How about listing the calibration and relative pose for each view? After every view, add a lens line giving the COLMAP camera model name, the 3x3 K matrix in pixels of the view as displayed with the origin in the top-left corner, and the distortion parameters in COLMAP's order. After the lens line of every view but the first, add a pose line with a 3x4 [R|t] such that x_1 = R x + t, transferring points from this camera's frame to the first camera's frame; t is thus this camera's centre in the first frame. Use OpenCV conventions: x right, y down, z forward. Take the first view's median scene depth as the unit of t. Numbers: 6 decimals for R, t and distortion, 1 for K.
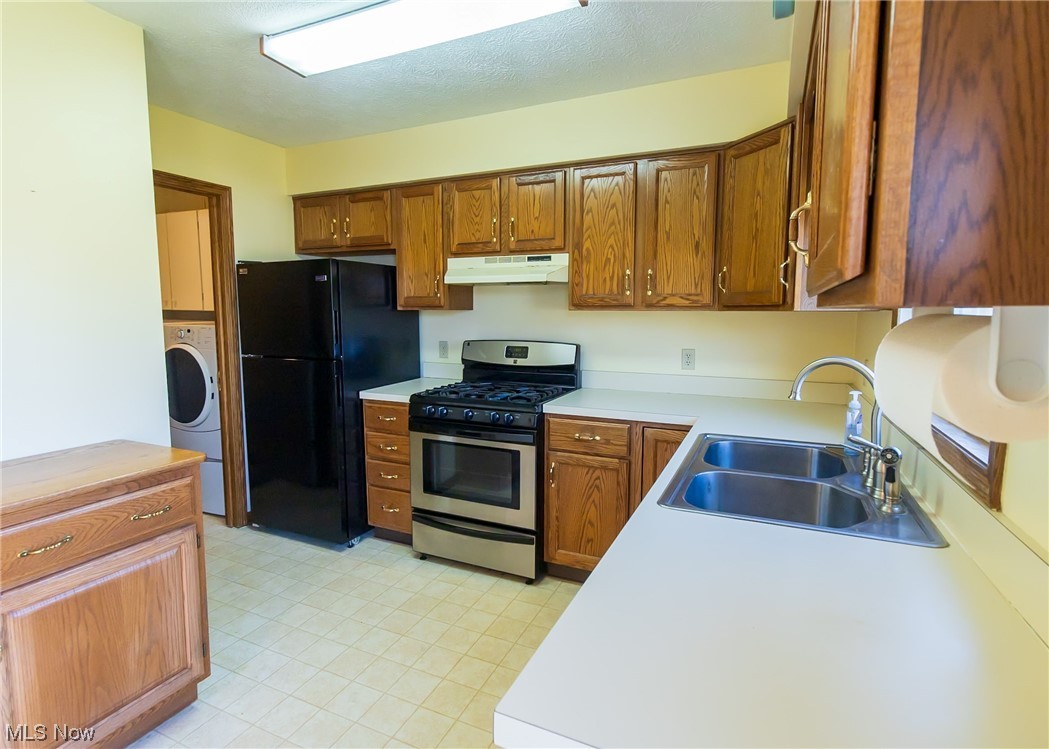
lens RADIAL K [[546.2, 0, 508.5], [0, 546.2, 362.0], [0, 0, 1]] dist [-0.000654, 0.001346]
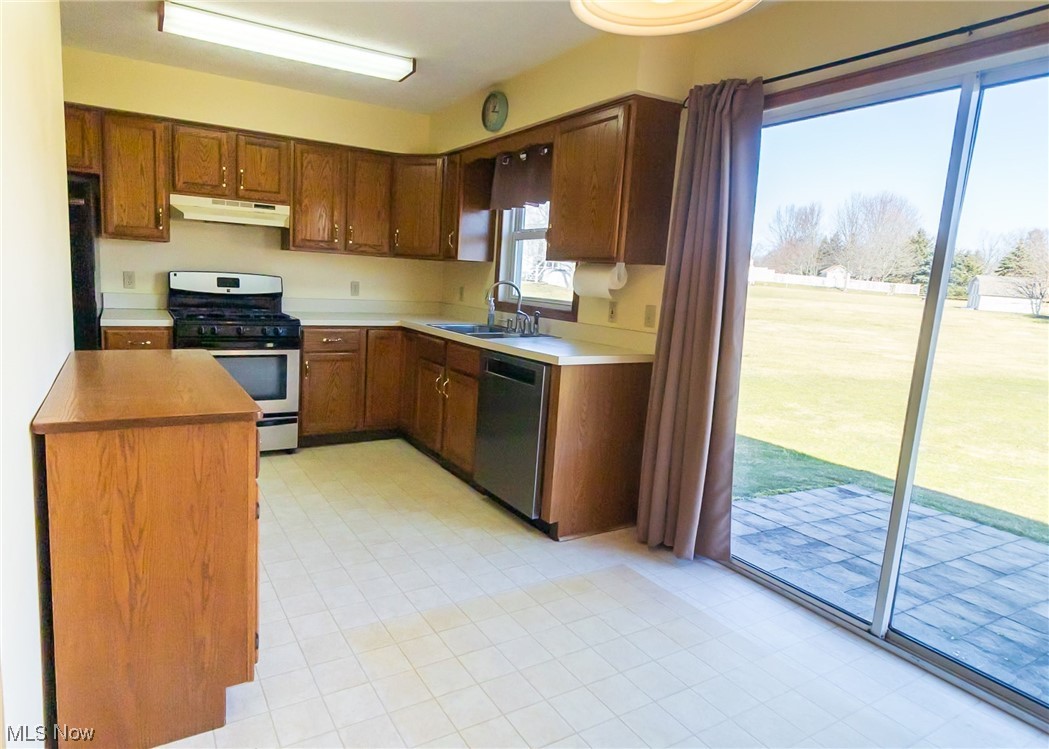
lens RADIAL K [[627.1, 0, 524.5], [0, 627.1, 374.5], [0, 0, 1]] dist [-0.004141, -0.000218]
pose [[0.533812, -0.103912, 0.839195, -0.877703], [0.023394, 0.993856, 0.108181, 0.052708], [-0.845280, -0.038116, 0.532963, -0.291307]]
